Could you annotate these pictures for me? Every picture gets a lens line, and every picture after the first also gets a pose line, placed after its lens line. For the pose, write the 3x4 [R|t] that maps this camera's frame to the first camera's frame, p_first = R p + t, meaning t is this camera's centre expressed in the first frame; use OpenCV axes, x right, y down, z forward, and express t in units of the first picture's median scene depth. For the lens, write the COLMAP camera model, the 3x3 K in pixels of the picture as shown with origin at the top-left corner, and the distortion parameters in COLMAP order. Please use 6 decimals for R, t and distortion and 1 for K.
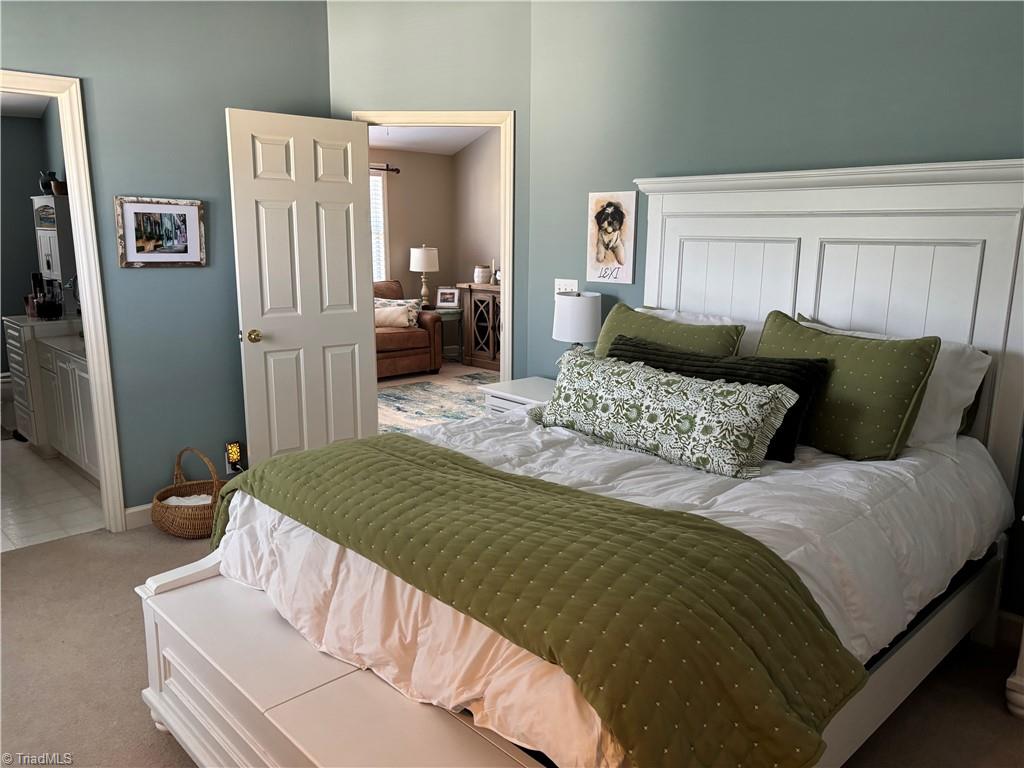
lens RADIAL K [[768.7, 0, 513.7], [0, 768.7, 385.9], [0, 0, 1]] dist [0.016673, -0.029567]
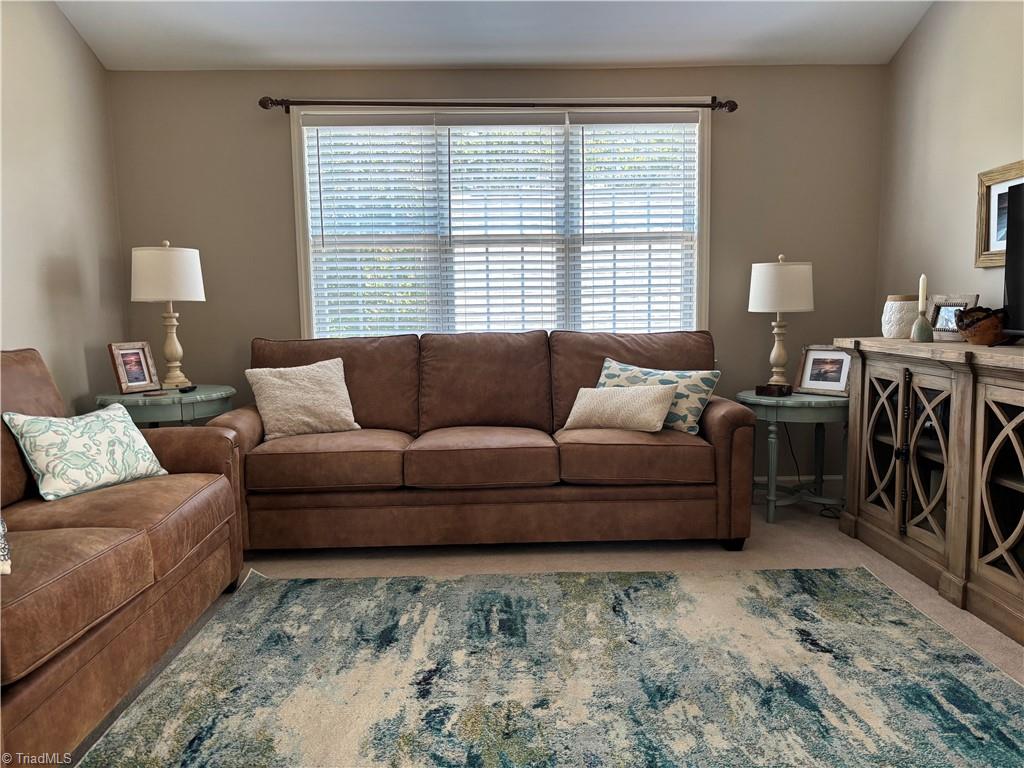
lens RADIAL K [[768.7, 0, 503.5], [0, 768.7, 405.2], [0, 0, 1]] dist [0.016673, -0.029567]
pose [[0.741260, 0.068625, -0.667700, 0.077133], [-0.110504, 0.993663, -0.020552, -0.067117], [0.662059, 0.089018, 0.744147, 0.564414]]
